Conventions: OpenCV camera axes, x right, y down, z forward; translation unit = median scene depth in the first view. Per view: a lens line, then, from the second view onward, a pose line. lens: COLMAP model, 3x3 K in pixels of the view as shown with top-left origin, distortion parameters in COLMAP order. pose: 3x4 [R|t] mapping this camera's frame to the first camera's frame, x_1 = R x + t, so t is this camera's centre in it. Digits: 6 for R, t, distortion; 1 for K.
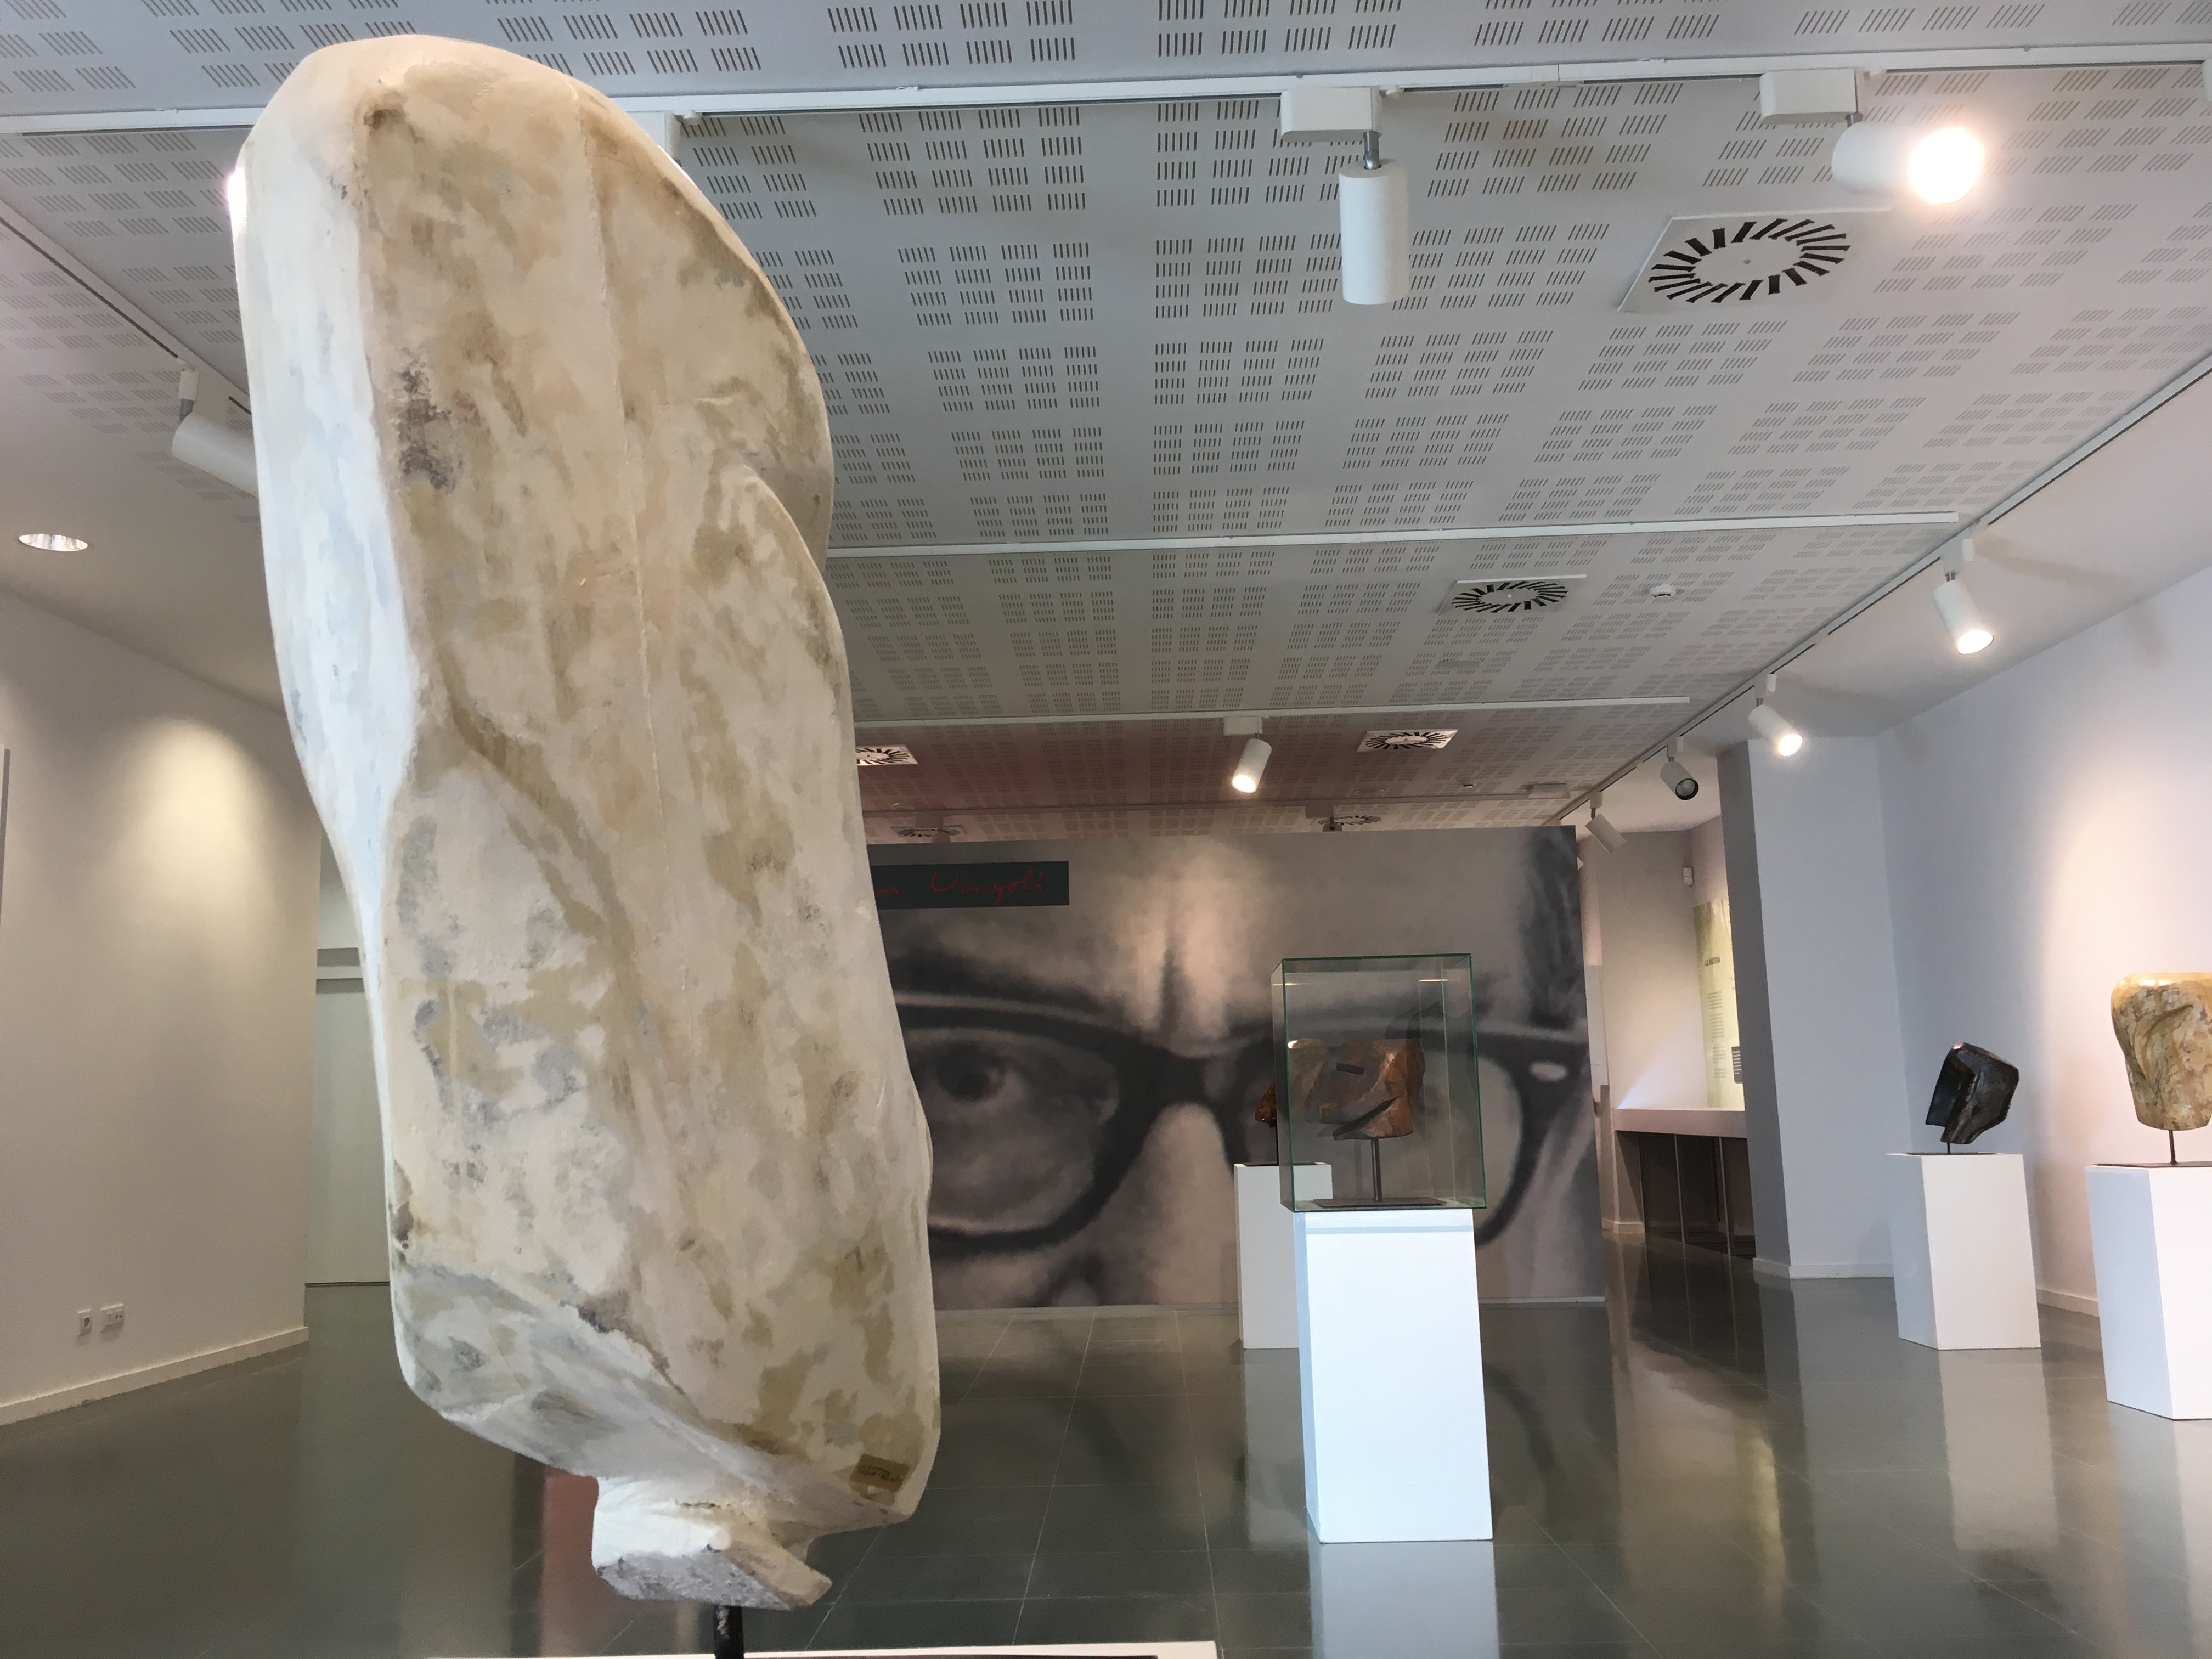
lens RADIAL K [[1907.1, 0, 1106.0], [0, 1907.1, 829.5], [0, 0, 1]] dist [-0.007902, -0.009916]
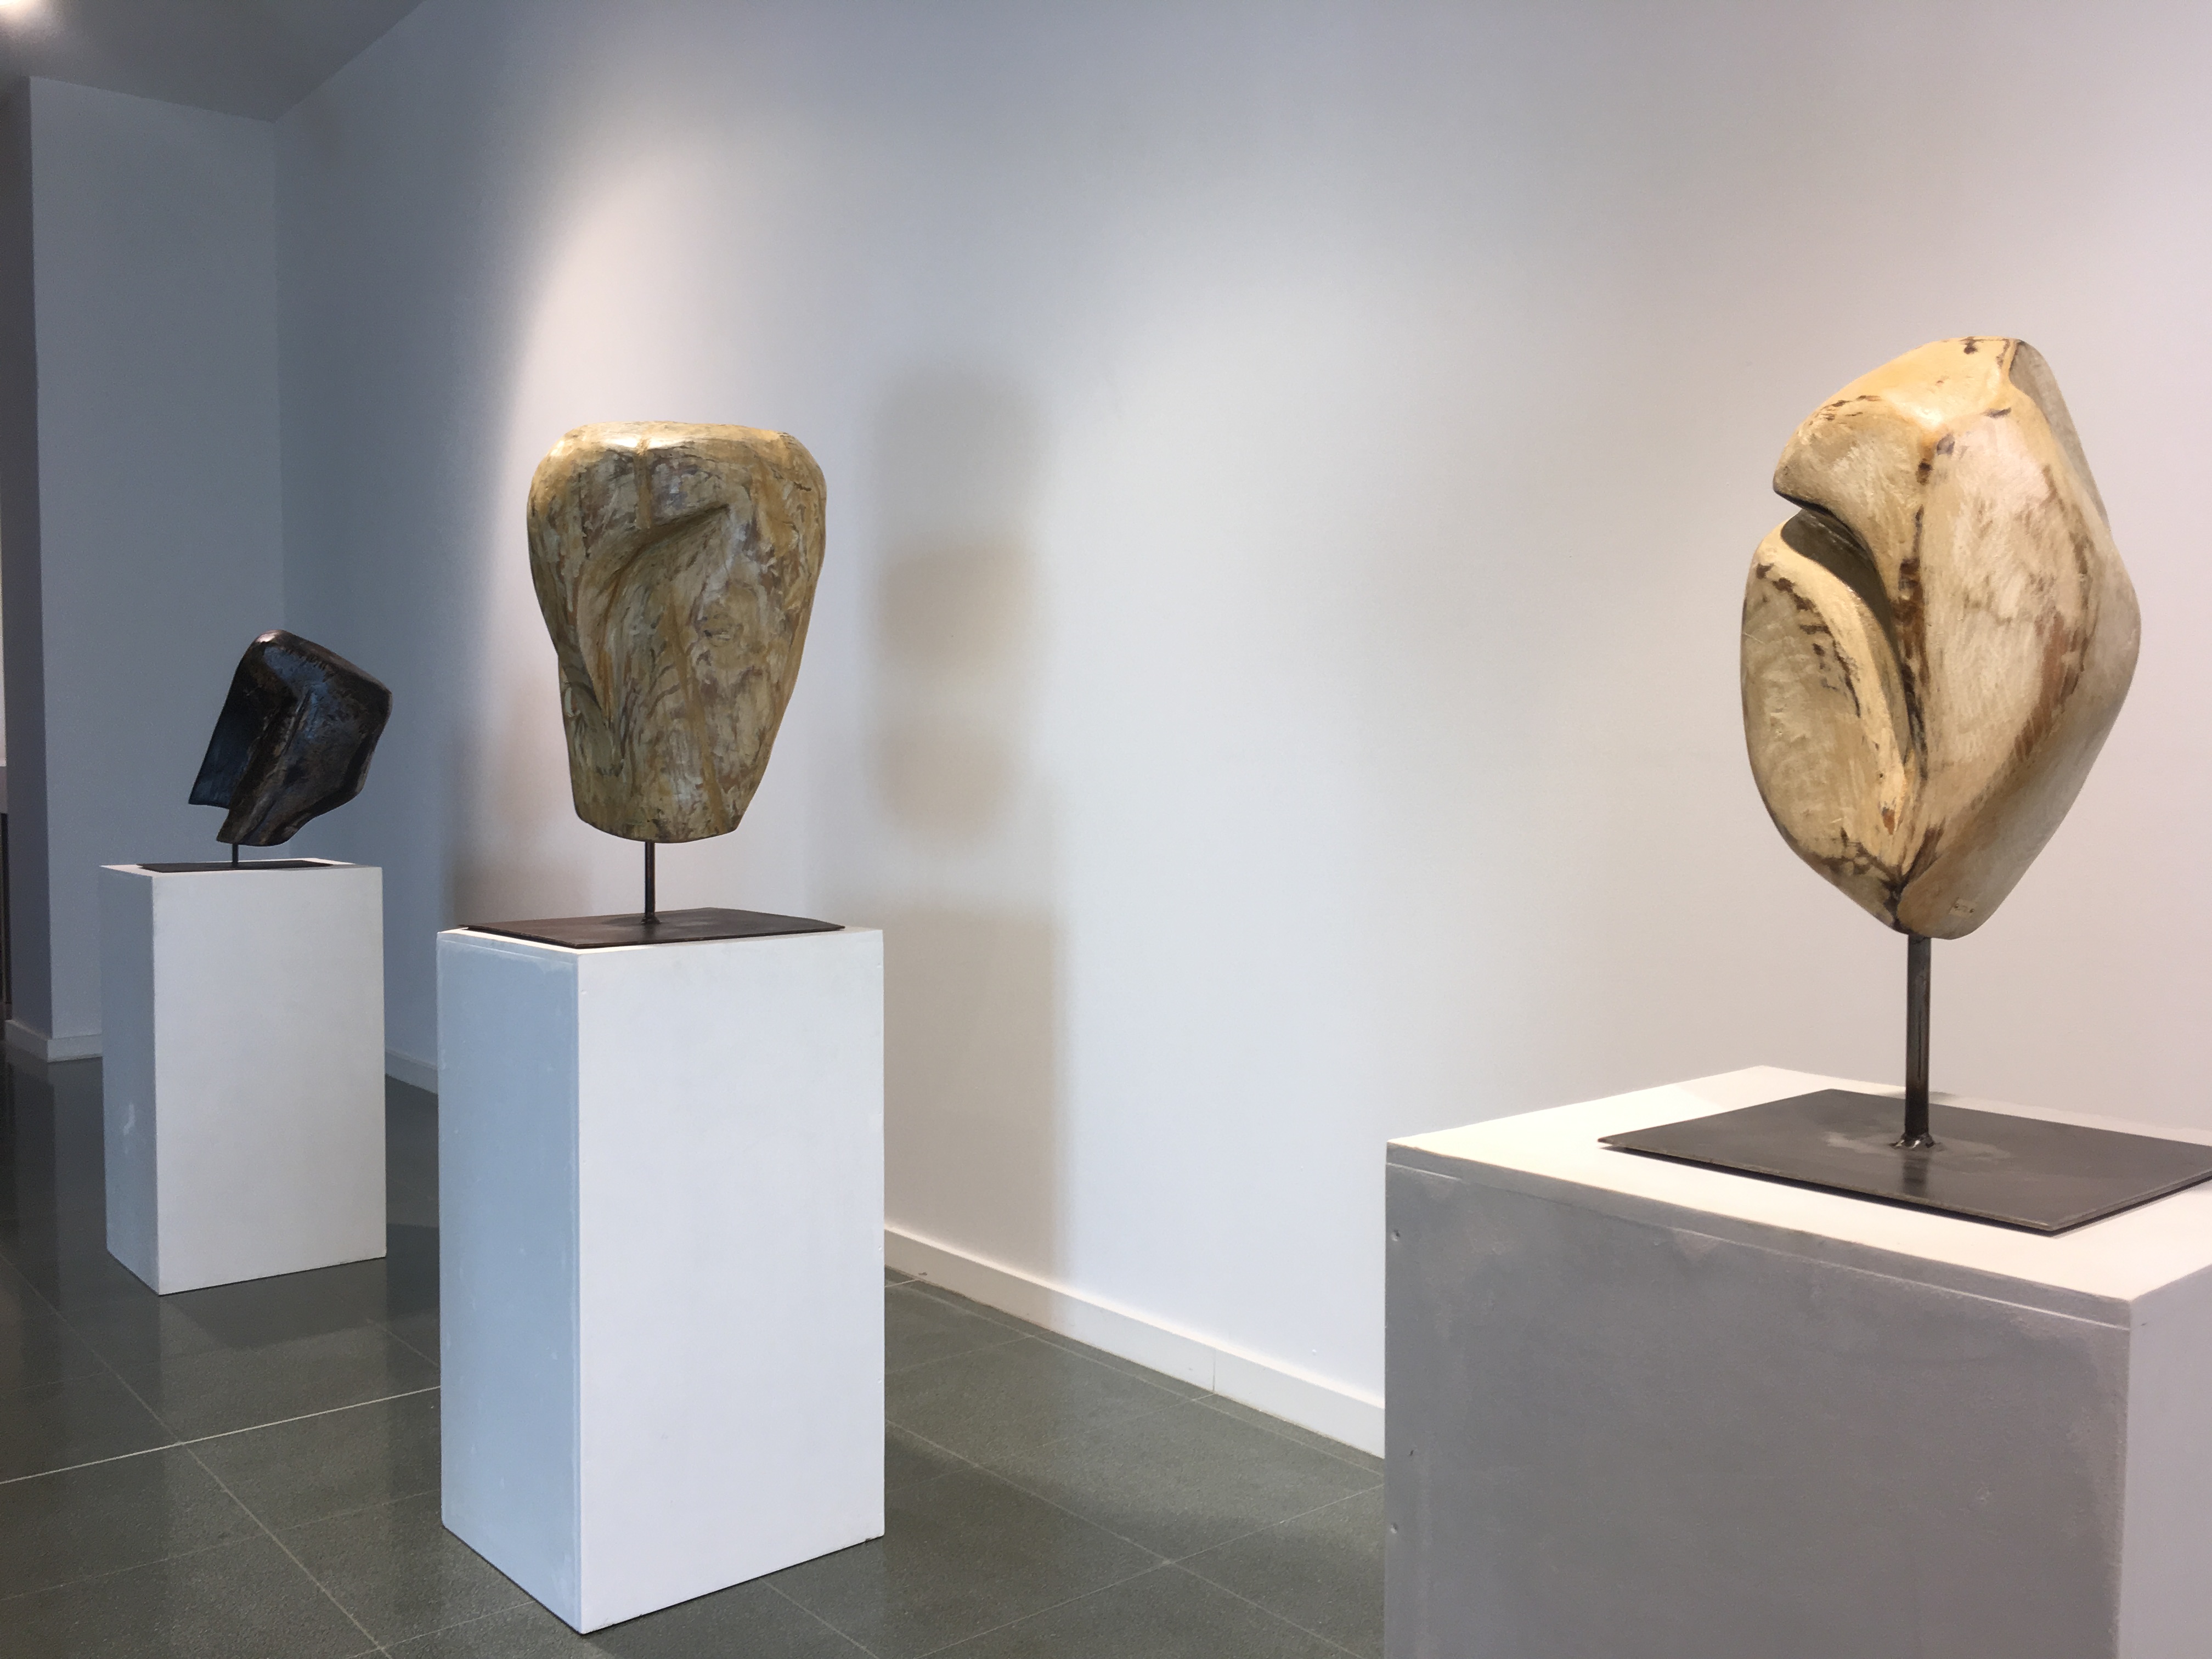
lens RADIAL K [[1907.1, 0, 1106.0], [0, 1907.1, 829.5], [0, 0, 1]] dist [-0.007902, -0.009916]
pose [[0.753768, -0.002703, 0.657136, 0.377611], [-0.115019, 0.984012, 0.135979, 0.093294], [-0.646997, -0.178080, 0.741406, 0.656212]]
